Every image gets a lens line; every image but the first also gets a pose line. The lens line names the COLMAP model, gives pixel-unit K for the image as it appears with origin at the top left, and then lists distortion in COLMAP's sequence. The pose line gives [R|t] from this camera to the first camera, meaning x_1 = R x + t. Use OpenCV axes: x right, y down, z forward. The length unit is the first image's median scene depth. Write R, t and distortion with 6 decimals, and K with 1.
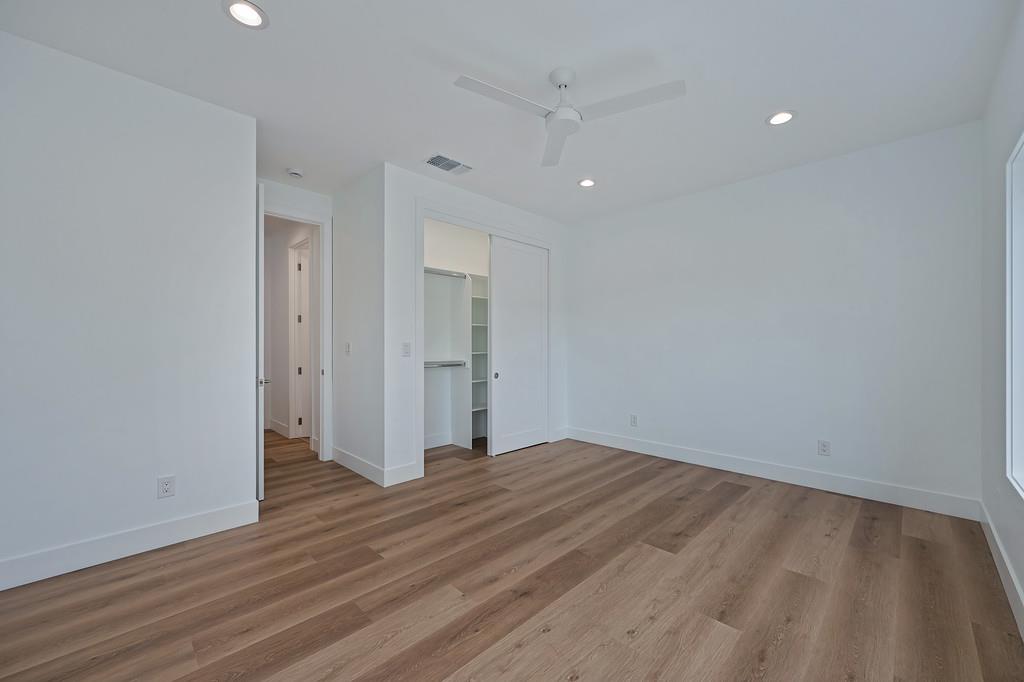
lens RADIAL K [[398.5, 0, 518.6], [0, 398.5, 341.5], [0, 0, 1]] dist [0.000984, 0.000053]
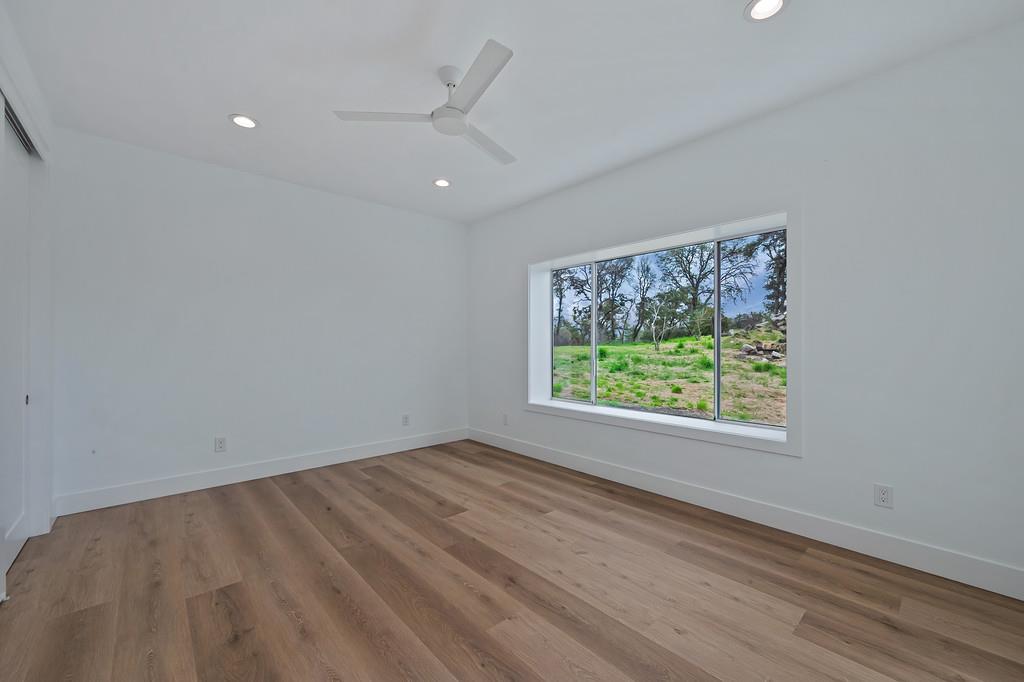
lens RADIAL K [[409.0, 0, 515.9], [0, 409.0, 349.3], [0, 0, 1]] dist [0.000404, -0.000145]
pose [[0.065967, -0.010704, 0.997764, -0.799769], [-0.005223, 0.999925, 0.011072, 0.009996], [-0.997808, -0.005941, 0.065906, 0.700653]]
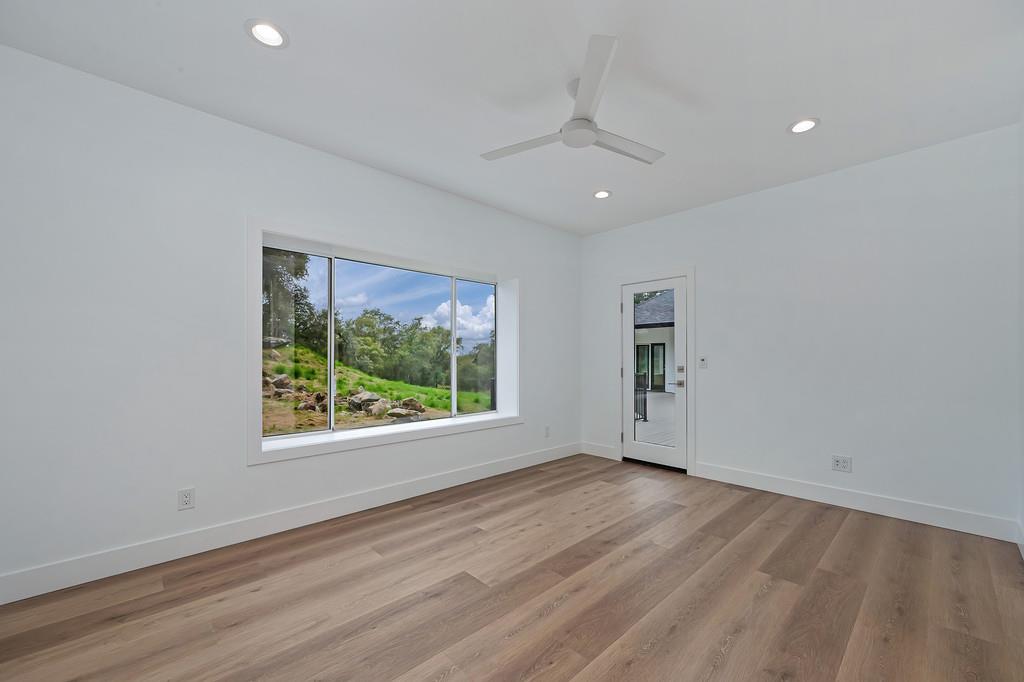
lens RADIAL K [[409.0, 0, 515.9], [0, 409.0, 349.3], [0, 0, 1]] dist [0.000404, -0.000145]
pose [[-0.999221, 0.001301, 0.039444, 0.205030], [0.000223, 0.999627, -0.027304, 0.011558], [-0.039464, -0.027274, -0.998849, 1.837446]]
